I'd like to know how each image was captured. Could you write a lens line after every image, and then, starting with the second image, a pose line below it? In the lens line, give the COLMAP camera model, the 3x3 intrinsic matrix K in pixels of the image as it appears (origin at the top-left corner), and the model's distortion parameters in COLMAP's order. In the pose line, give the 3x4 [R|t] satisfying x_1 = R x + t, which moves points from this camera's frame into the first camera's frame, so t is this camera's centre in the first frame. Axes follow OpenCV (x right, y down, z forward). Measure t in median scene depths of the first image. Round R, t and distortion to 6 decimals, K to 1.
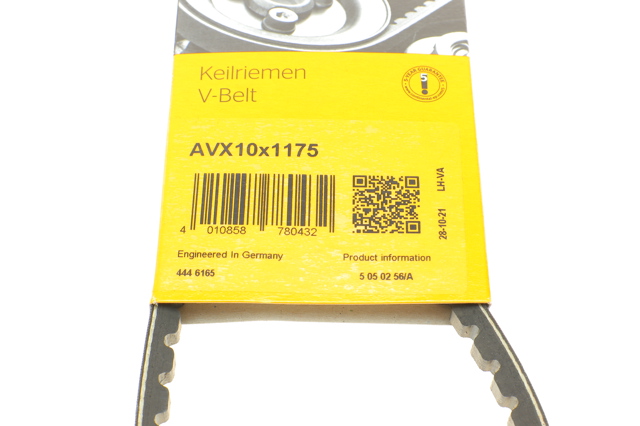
lens RADIAL K [[1386.5, 0, 321.3], [0, 1386.5, 213.2], [0, 0, 1]] dist [-0.158210, 0.000000]
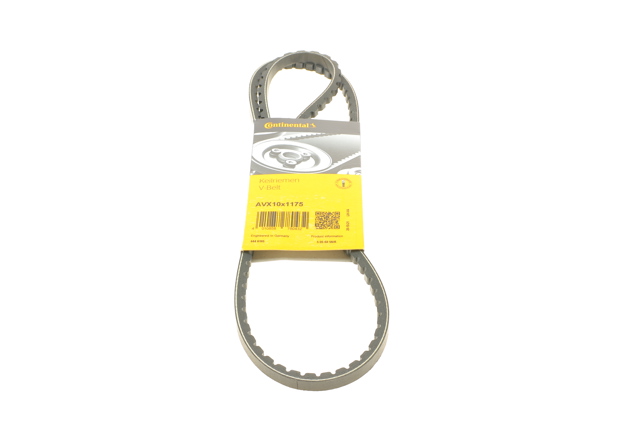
lens RADIAL K [[991.0, 0, 318.5], [0, 991.0, 212.6], [0, 0, 1]] dist [-0.005948, 0.000000]
pose [[0.999756, -0.007568, -0.020756, 0.068998], [0.002330, 0.970380, -0.241571, 0.444437], [0.021970, 0.241464, 0.970161, -0.885676]]
